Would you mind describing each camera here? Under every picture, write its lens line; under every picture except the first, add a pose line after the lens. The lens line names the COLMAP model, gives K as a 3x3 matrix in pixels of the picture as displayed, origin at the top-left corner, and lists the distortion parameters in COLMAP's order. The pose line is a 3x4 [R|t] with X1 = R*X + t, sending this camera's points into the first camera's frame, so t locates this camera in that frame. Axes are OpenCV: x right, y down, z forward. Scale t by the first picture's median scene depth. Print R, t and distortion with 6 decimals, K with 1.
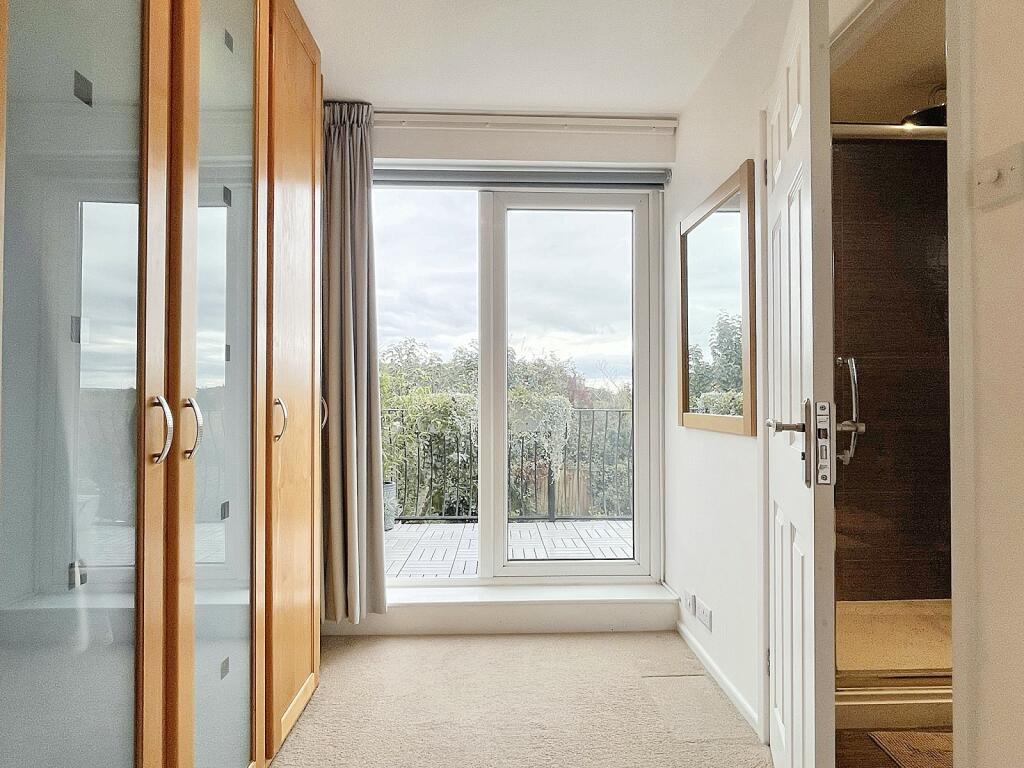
lens RADIAL K [[546.4, 0, 512.0], [0, 546.4, 384.0], [0, 0, 1]] dist [-0.003233, -0.000149]
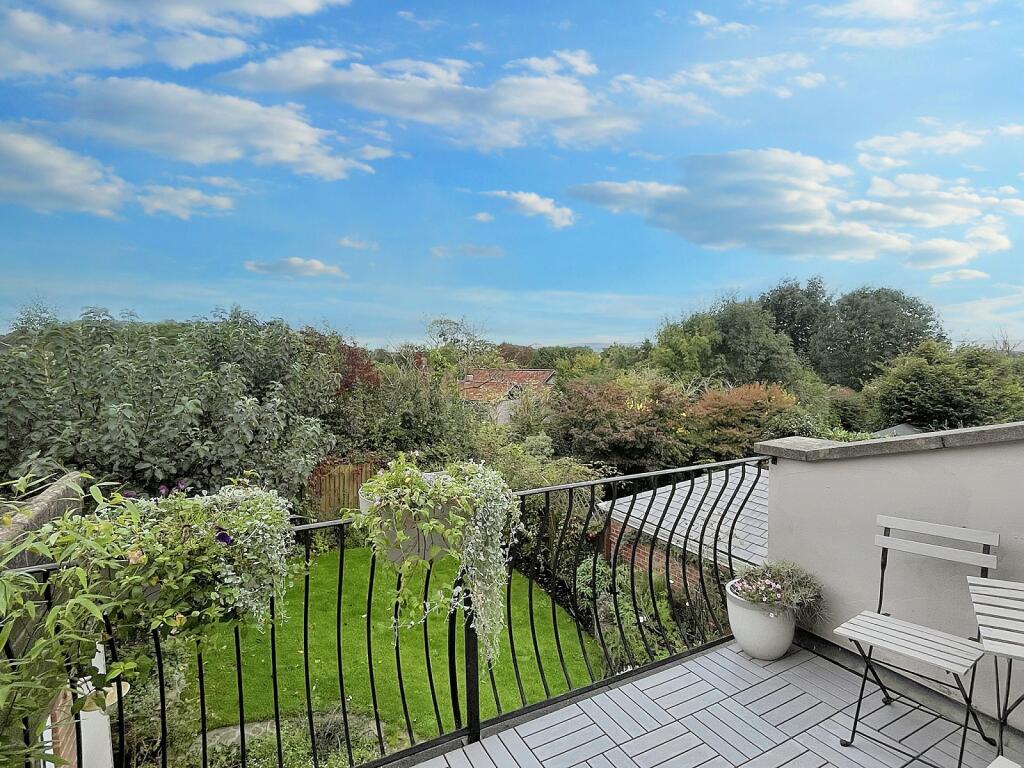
lens RADIAL K [[546.4, 0, 512.0], [0, 546.4, 384.0], [0, 0, 1]] dist [-0.003233, -0.000149]
pose [[0.904646, -0.047053, 0.423558, -0.078380], [0.013781, 0.996596, 0.081280, -0.081611], [-0.425941, -0.067692, 0.902215, 0.587459]]
